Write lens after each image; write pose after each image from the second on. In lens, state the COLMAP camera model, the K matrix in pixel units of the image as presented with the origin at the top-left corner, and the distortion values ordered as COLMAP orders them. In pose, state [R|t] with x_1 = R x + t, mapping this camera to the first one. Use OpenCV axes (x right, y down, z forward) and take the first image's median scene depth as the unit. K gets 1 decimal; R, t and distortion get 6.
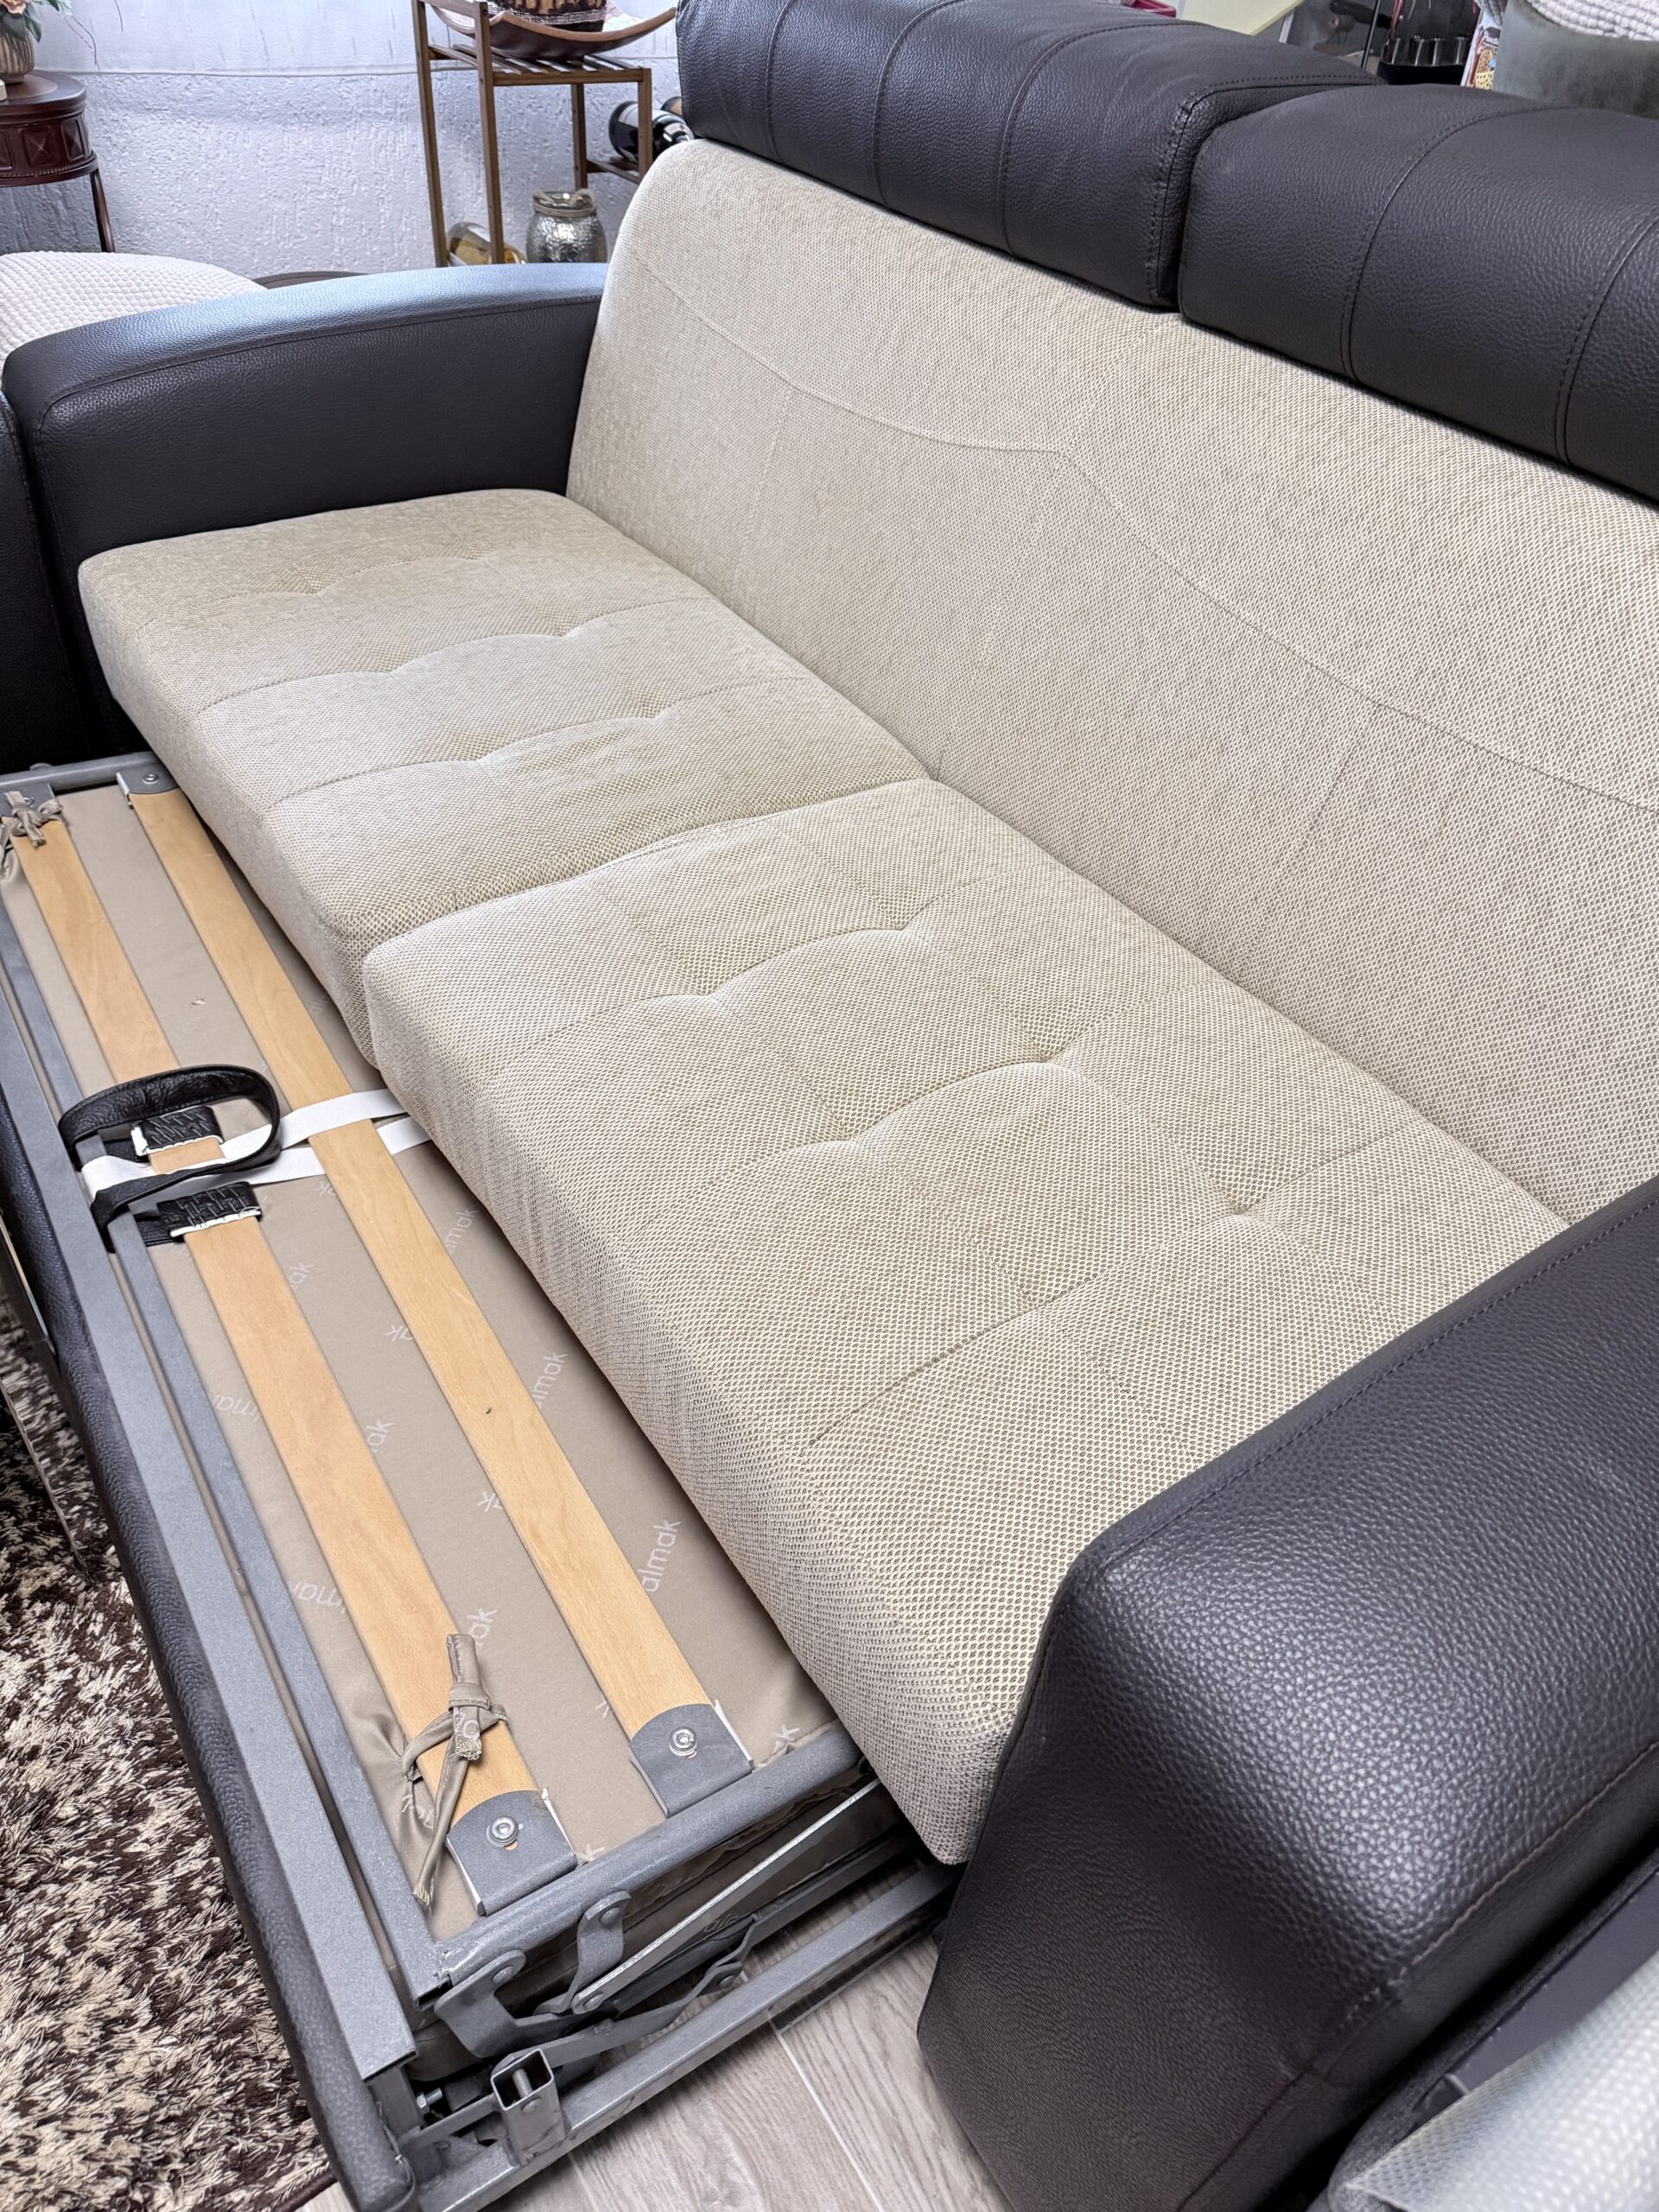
lens RADIAL K [[1563.2, 0, 831.2], [0, 1563.2, 1111.3], [0, 0, 1]] dist [0.003899, -0.011145]
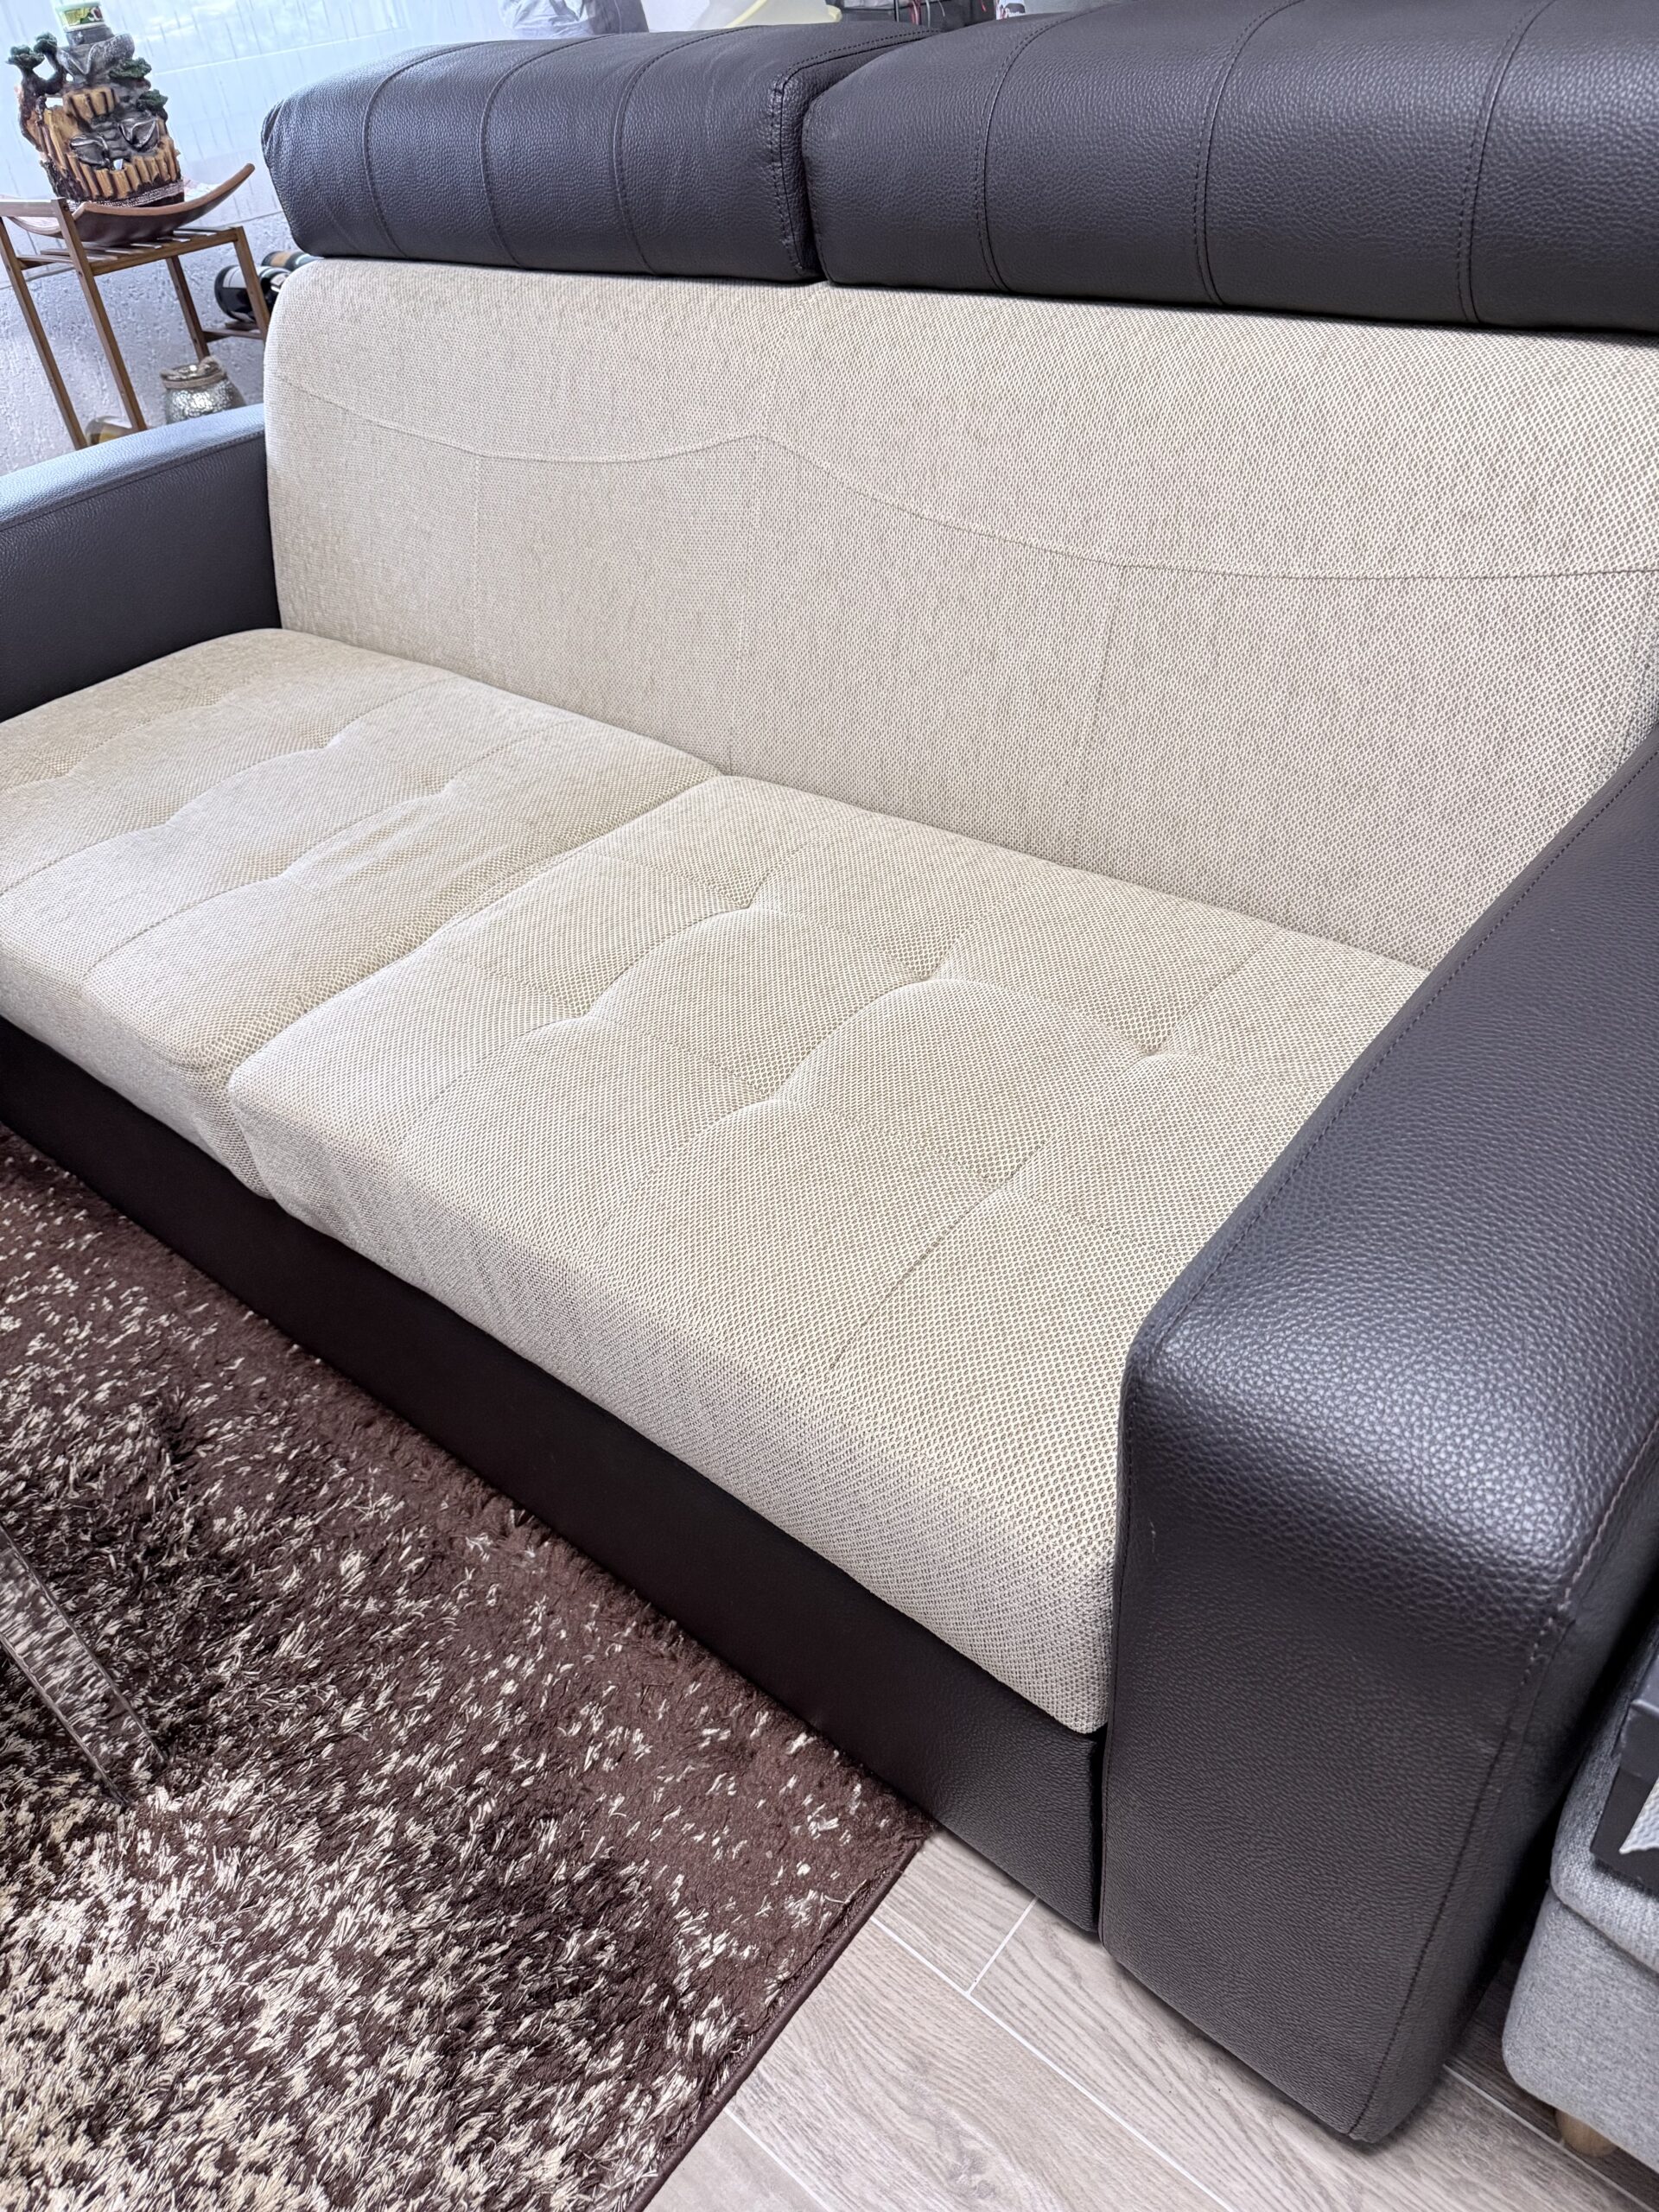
lens RADIAL K [[1563.2, 0, 805.6], [0, 1563.2, 1177.1], [0, 0, 1]] dist [0.003899, -0.011145]
pose [[0.951482, -0.289507, 0.104248, -0.077283], [0.295000, 0.954596, -0.041494, 0.106596], [-0.087502, 0.070234, 0.993685, 0.005492]]
